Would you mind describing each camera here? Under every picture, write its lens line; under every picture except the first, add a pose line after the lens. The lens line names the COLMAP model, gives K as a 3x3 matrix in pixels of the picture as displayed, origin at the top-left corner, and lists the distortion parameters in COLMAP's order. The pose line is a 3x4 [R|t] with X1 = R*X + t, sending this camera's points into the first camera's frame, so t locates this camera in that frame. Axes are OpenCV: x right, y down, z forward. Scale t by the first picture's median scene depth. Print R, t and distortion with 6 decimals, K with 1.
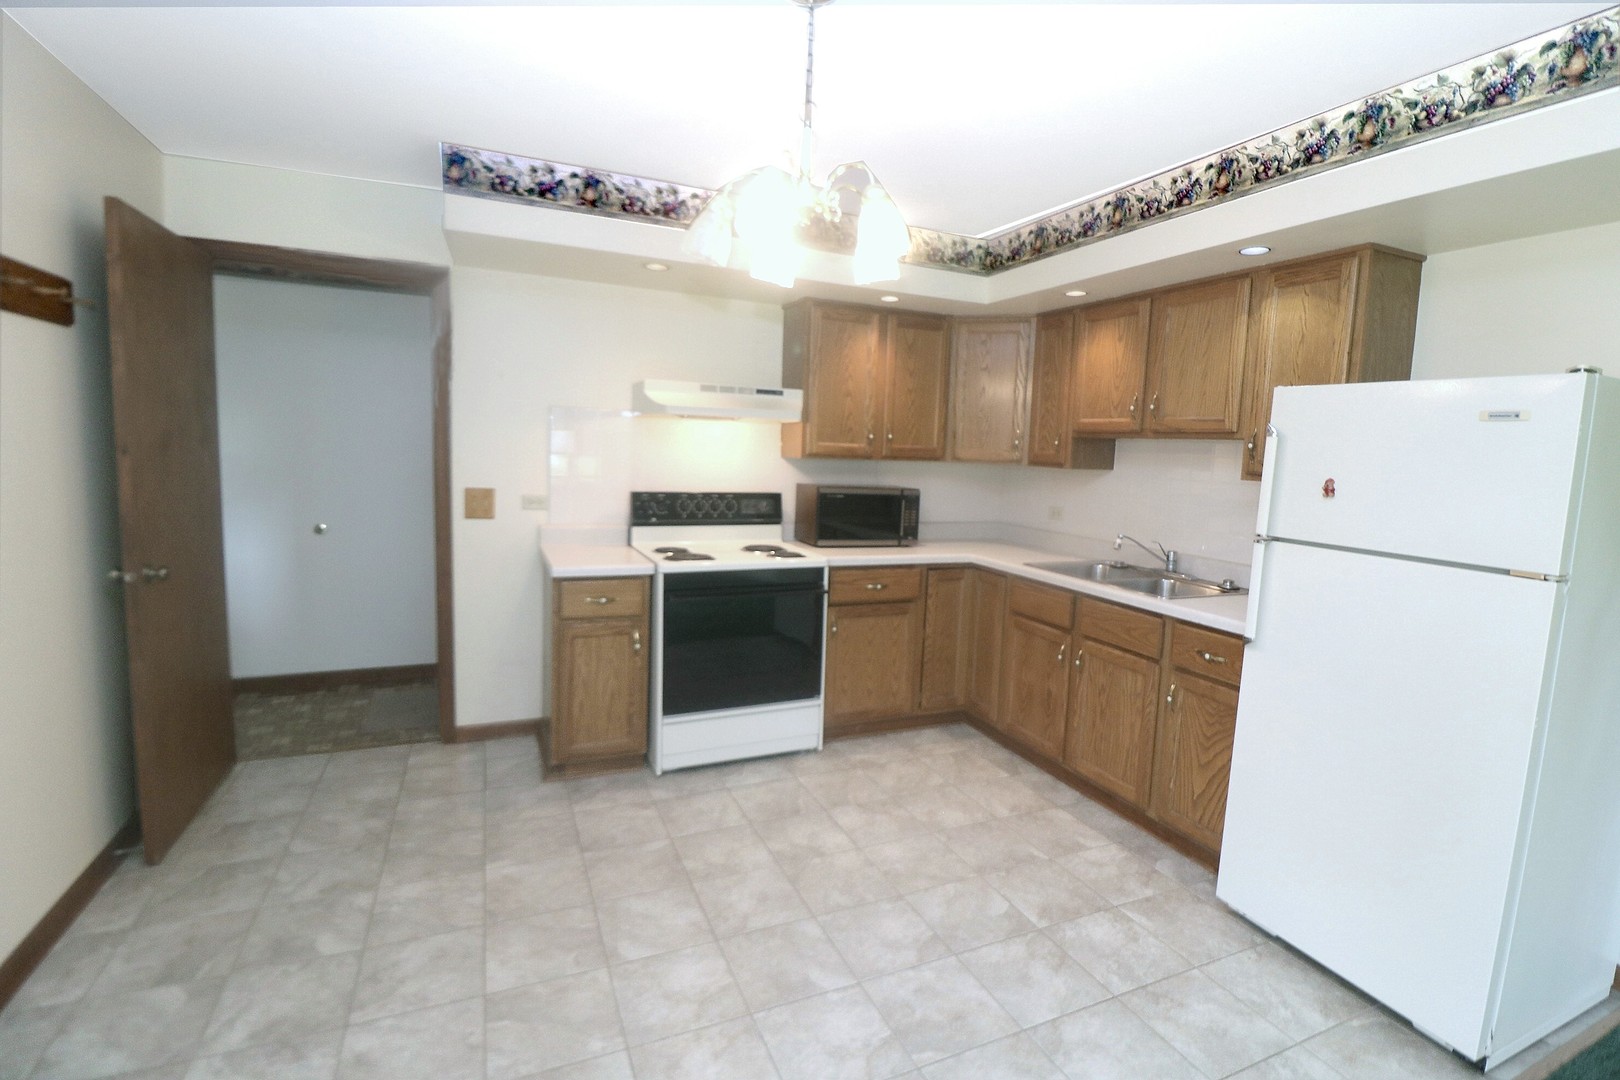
lens RADIAL K [[756.3, 0, 840.7], [0, 756.3, 526.1], [0, 0, 1]] dist [0.000084, -0.000033]
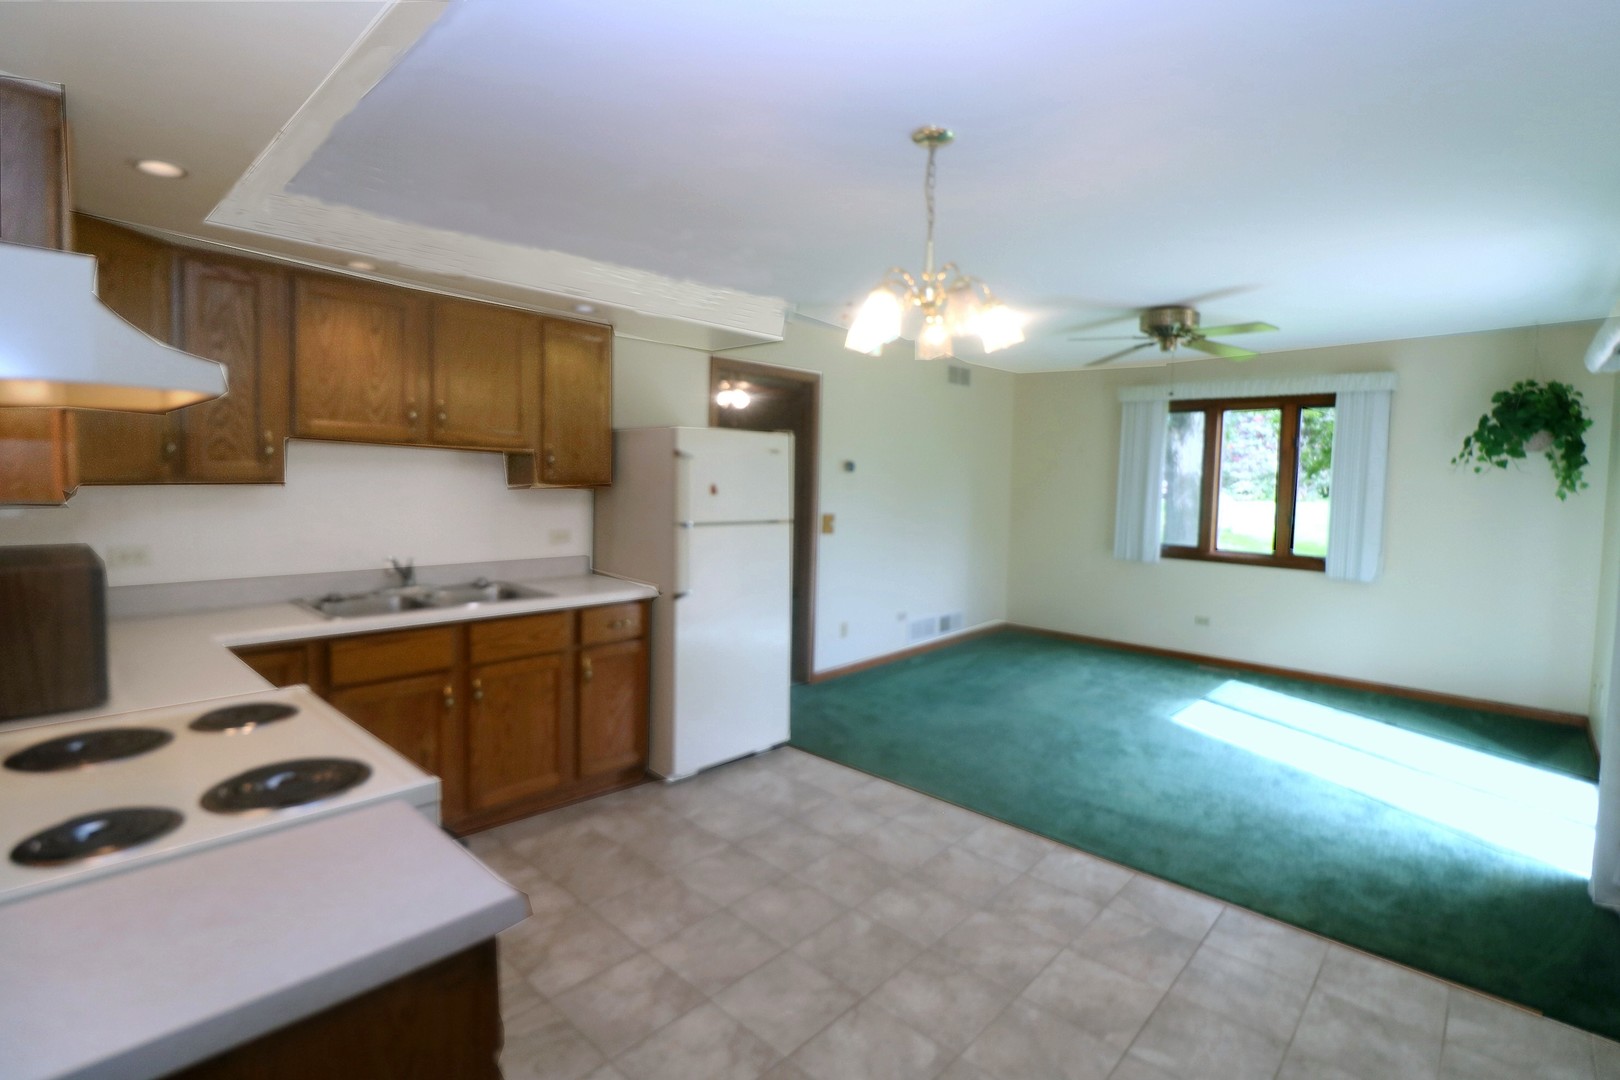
lens RADIAL K [[756.3, 0, 811.5], [0, 756.3, 533.5], [0, 0, 1]] dist [0.000084, -0.000033]
pose [[-0.368072, -0.119175, 0.922128, -0.910676], [0.061576, 0.986450, 0.152067, -0.178302], [-0.927756, 0.112753, -0.355746, 1.273175]]
